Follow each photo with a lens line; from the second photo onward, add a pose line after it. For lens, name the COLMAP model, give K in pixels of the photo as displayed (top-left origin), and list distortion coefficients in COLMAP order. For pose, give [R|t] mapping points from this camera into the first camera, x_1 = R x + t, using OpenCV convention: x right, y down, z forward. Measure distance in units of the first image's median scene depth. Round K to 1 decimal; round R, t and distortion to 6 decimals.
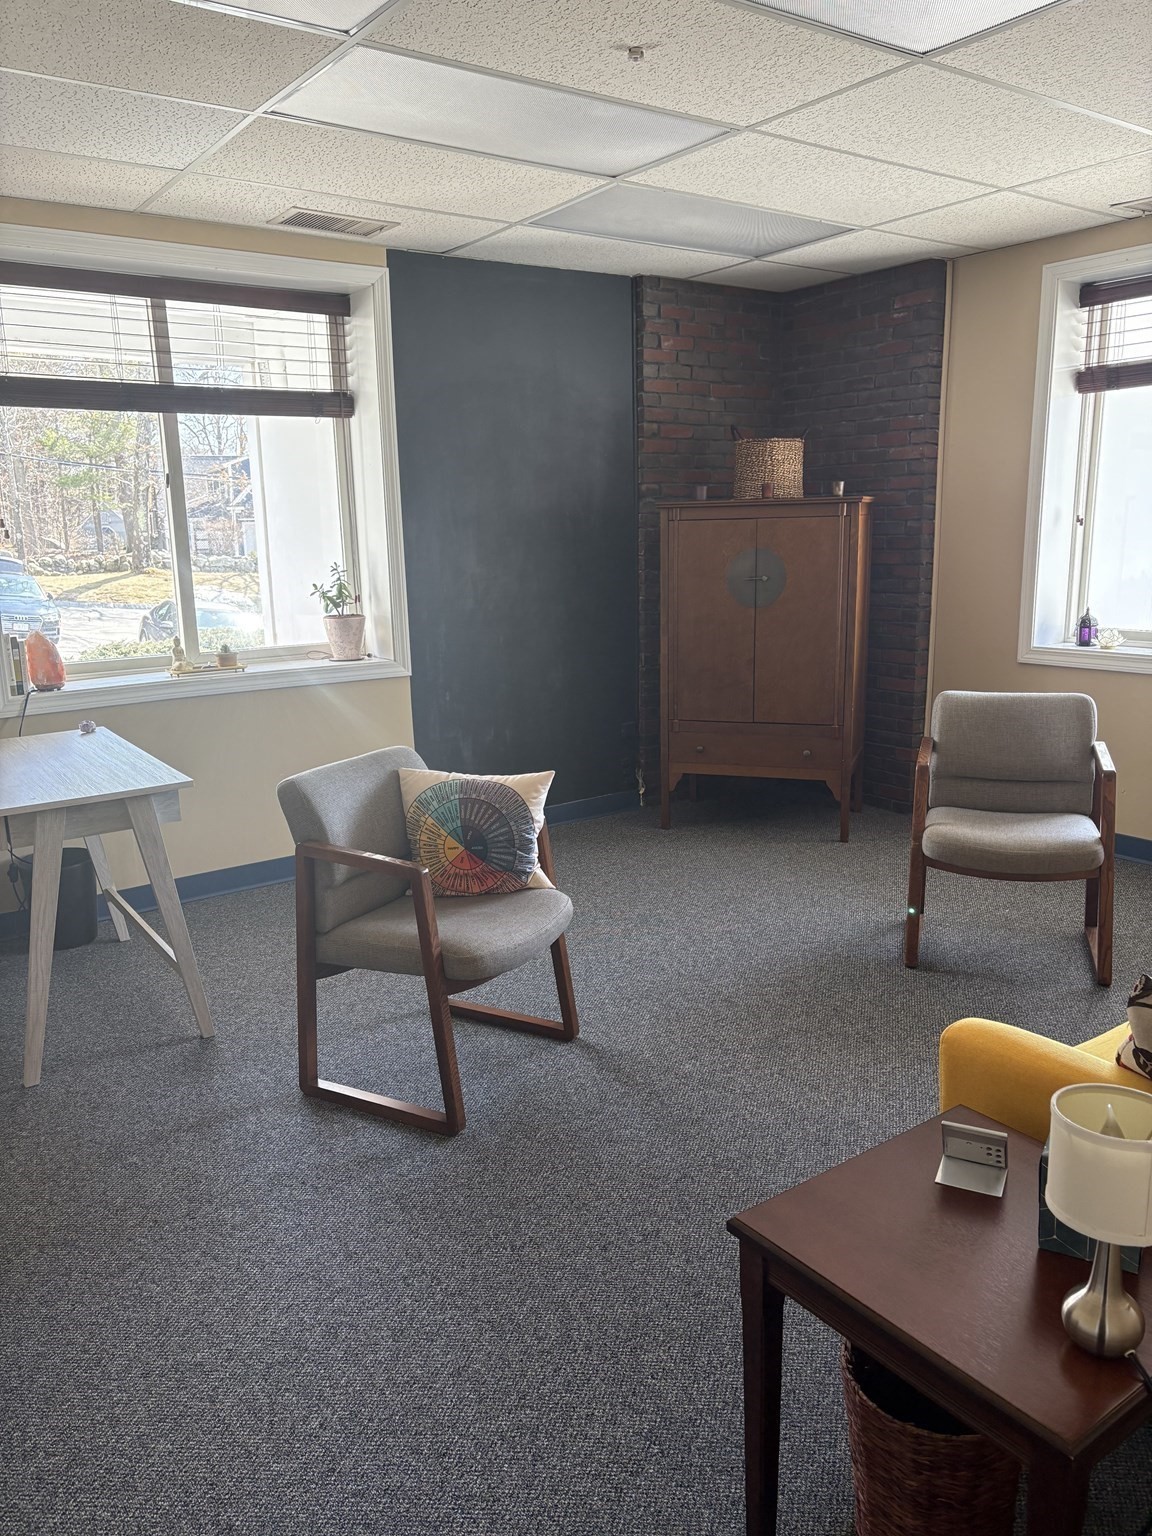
lens RADIAL K [[1157.1, 0, 577.1], [0, 1157.1, 767.1], [0, 0, 1]] dist [0.048380, -0.048743]
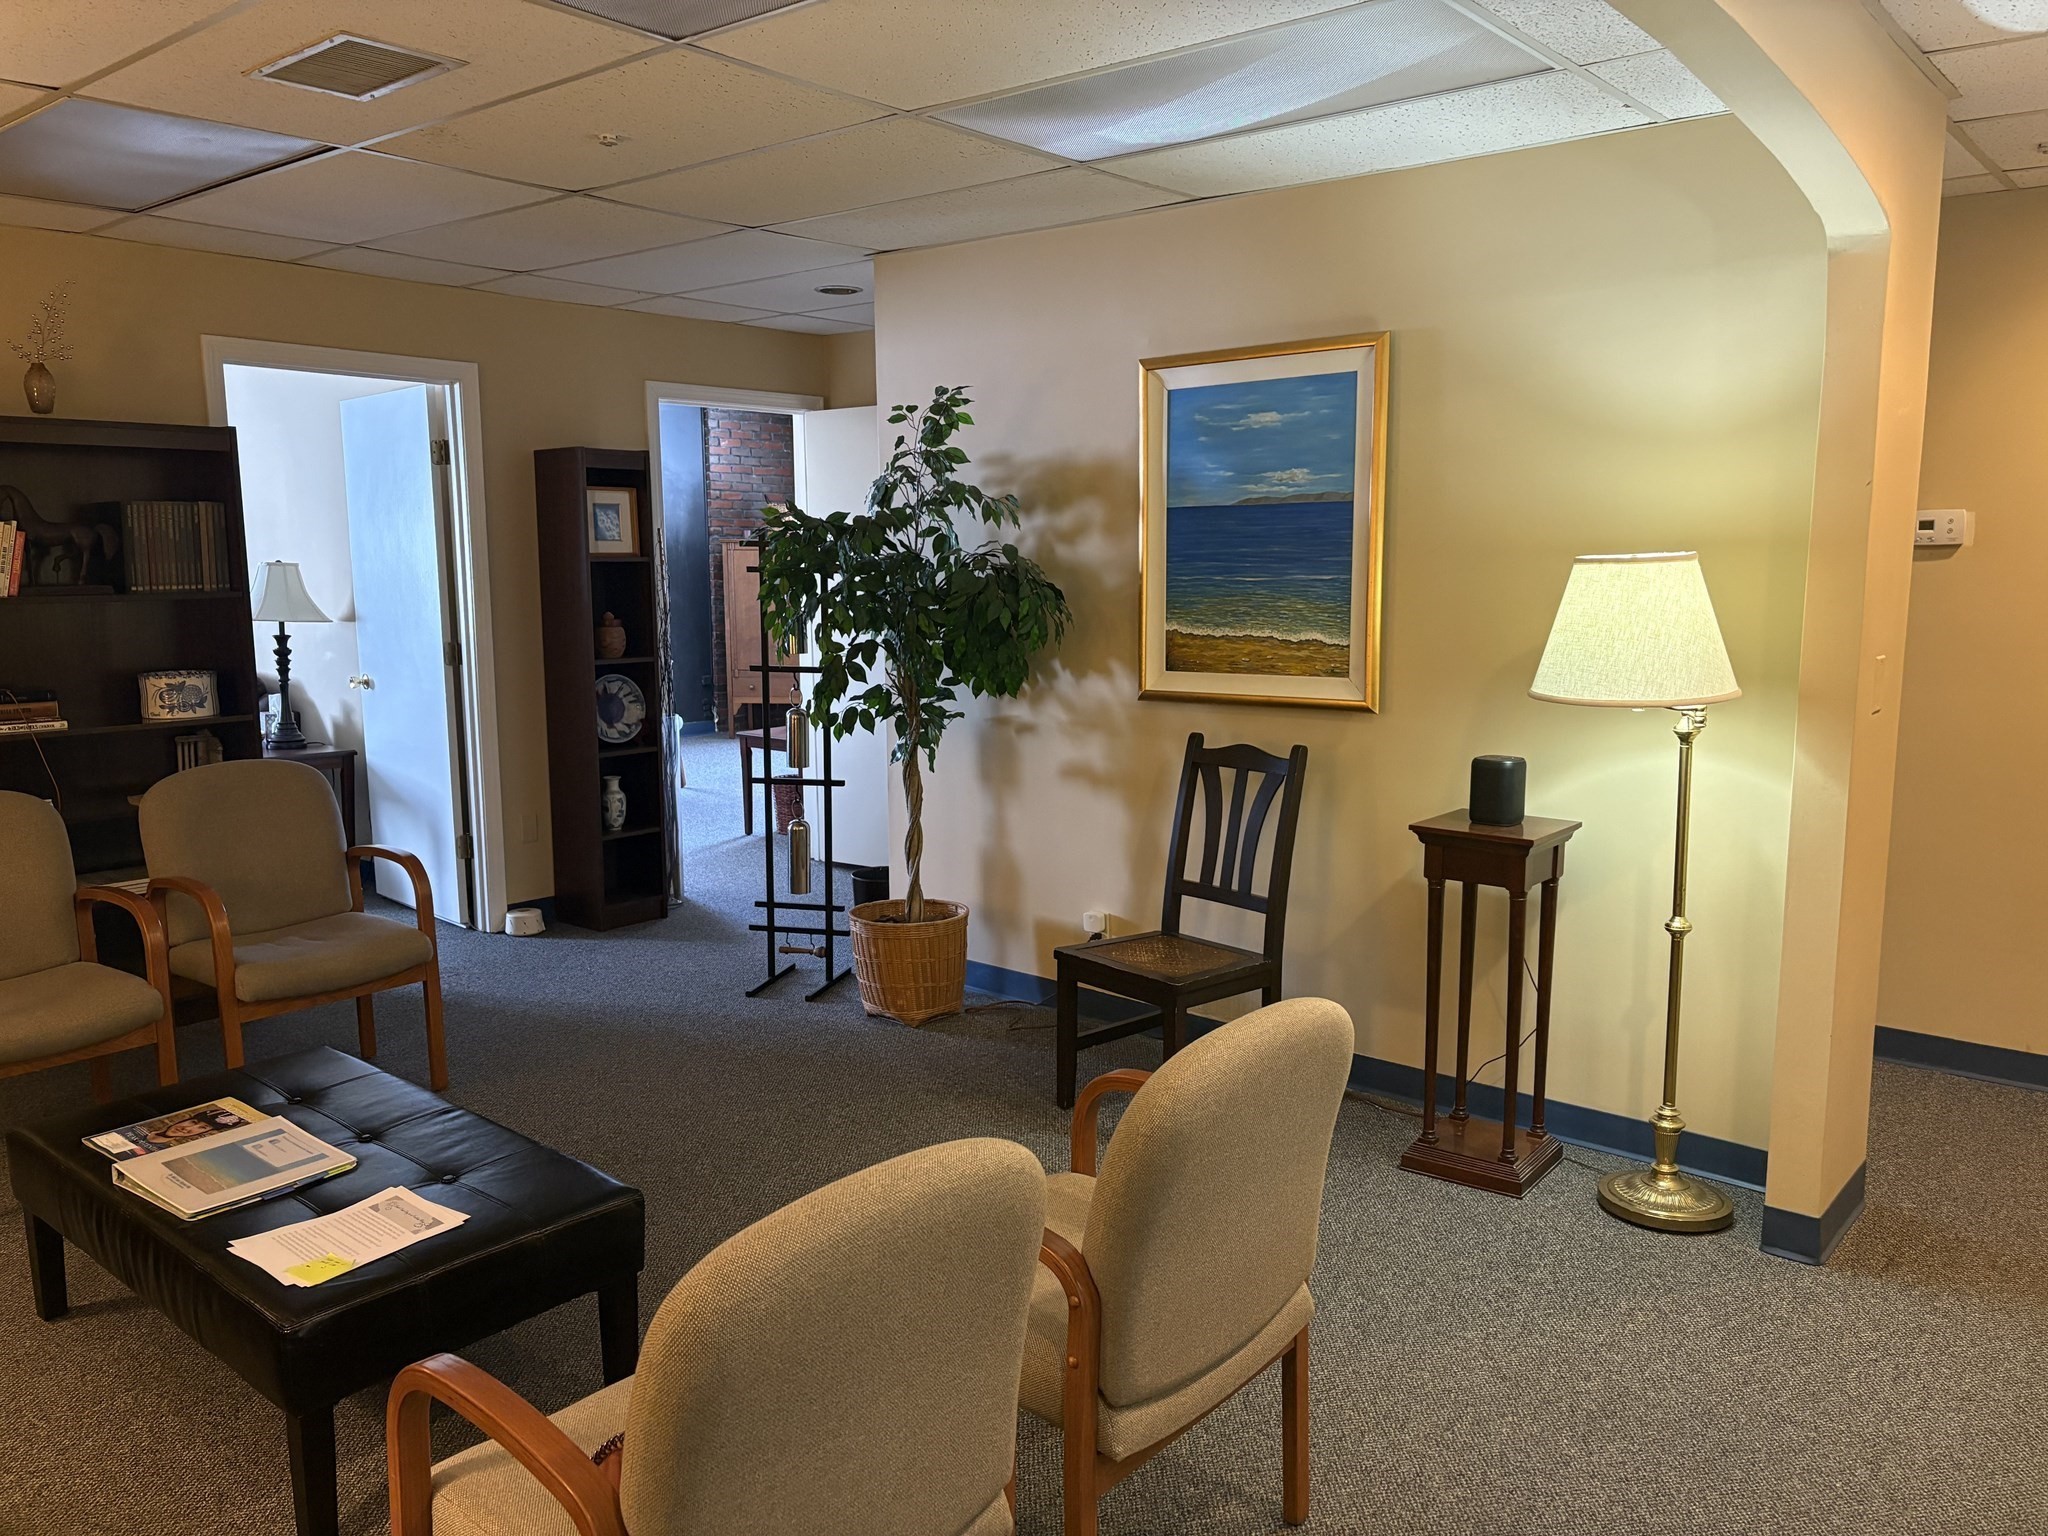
lens RADIAL K [[1542.8, 0, 1031.0], [0, 1542.8, 774.9], [0, 0, 1]] dist [0.048380, -0.048743]
pose [[0.967445, -0.021213, 0.252192, -0.064235], [0.040769, 0.996529, -0.072574, 0.276413], [-0.249777, 0.080493, 0.964952, -1.173983]]
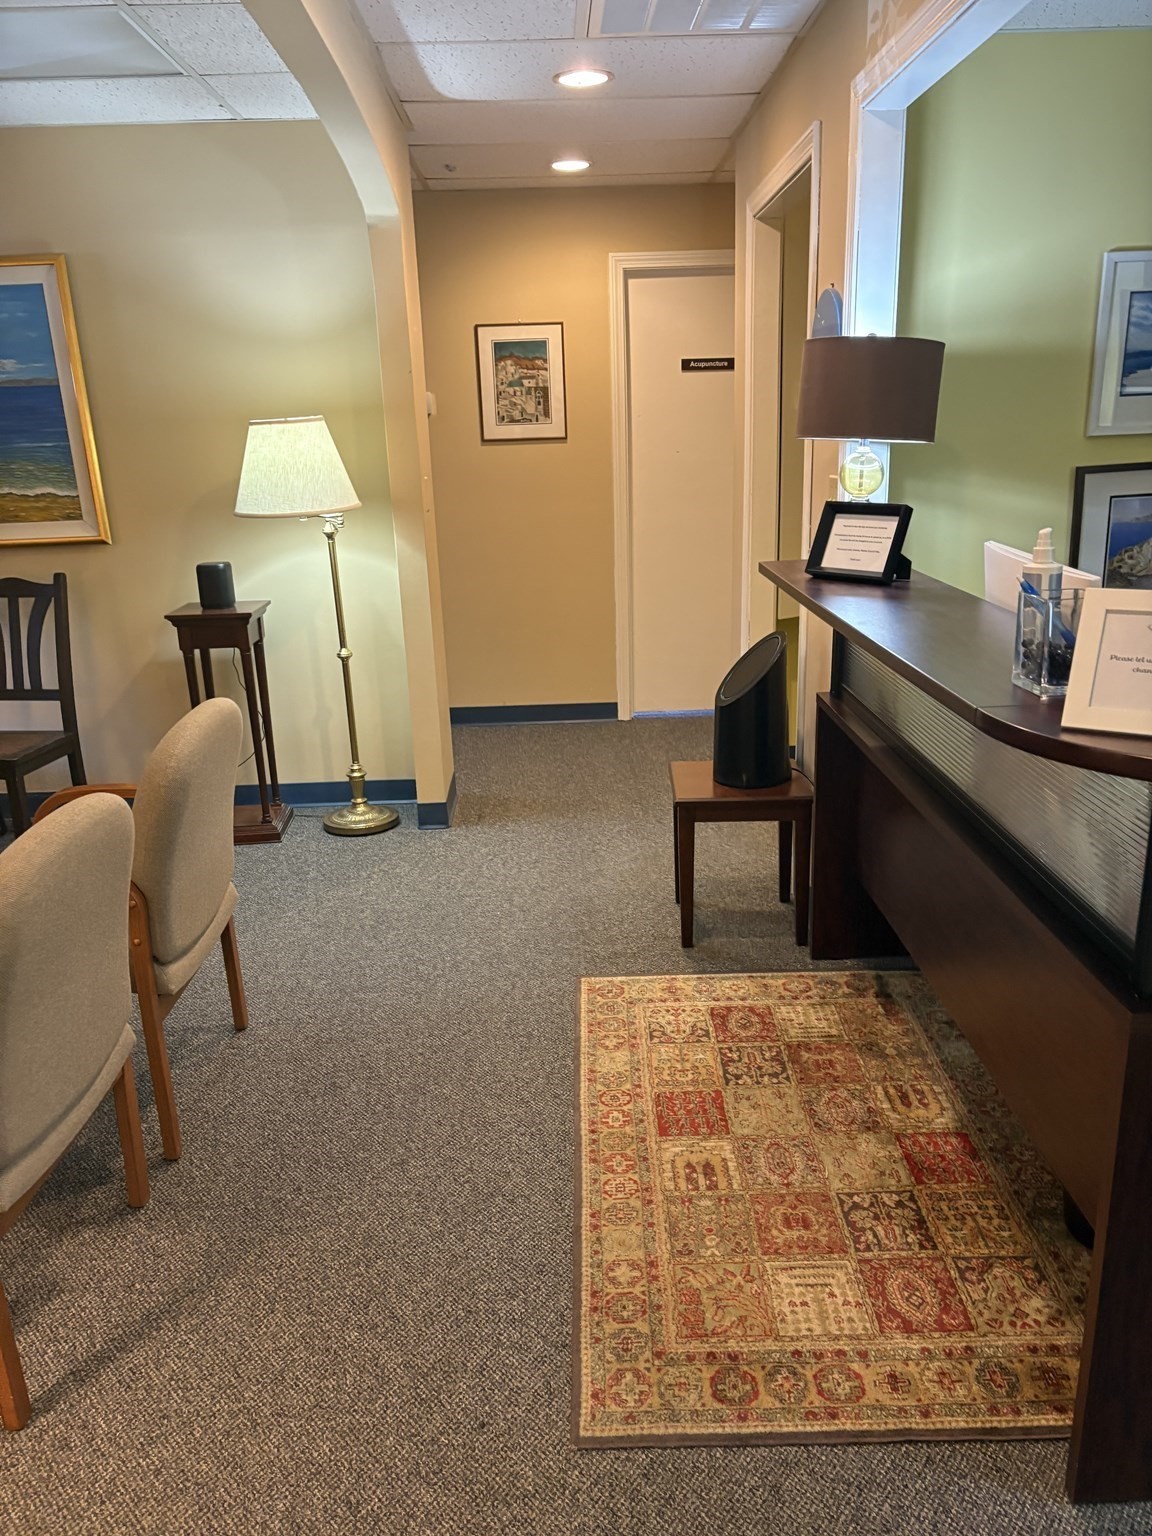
lens RADIAL K [[1157.1, 0, 598.4], [0, 1157.1, 785.3], [0, 0, 1]] dist [0.048380, -0.048743]
pose [[0.549407, -0.252715, 0.796421, -0.200319], [0.207493, 0.964572, 0.162934, 0.296425], [-0.809381, 0.075735, 0.582380, -1.208279]]
